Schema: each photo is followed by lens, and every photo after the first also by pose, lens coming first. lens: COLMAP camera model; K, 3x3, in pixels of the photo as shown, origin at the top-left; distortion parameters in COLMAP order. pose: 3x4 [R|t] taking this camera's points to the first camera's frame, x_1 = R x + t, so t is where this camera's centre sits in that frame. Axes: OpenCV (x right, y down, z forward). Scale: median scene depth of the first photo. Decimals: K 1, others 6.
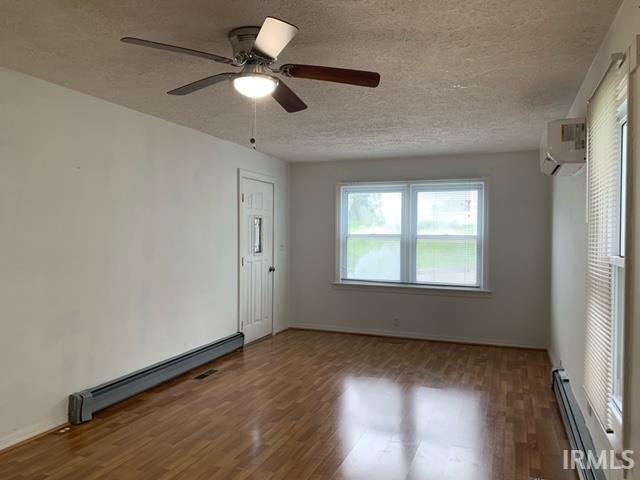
lens RADIAL K [[493.7, 0, 320.7], [0, 493.7, 239.0], [0, 0, 1]] dist [0.034608, -0.026392]
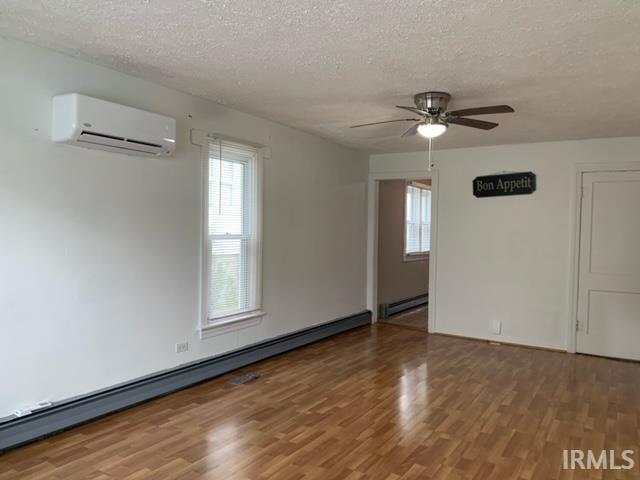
lens RADIAL K [[493.7, 0, 319.6], [0, 493.7, 239.6], [0, 0, 1]] dist [0.034608, -0.026392]
pose [[-0.980288, -0.031620, 0.195027, -0.073520], [-0.024989, 0.999026, 0.036368, -0.013746], [-0.195987, 0.030777, -0.980123, 1.861851]]
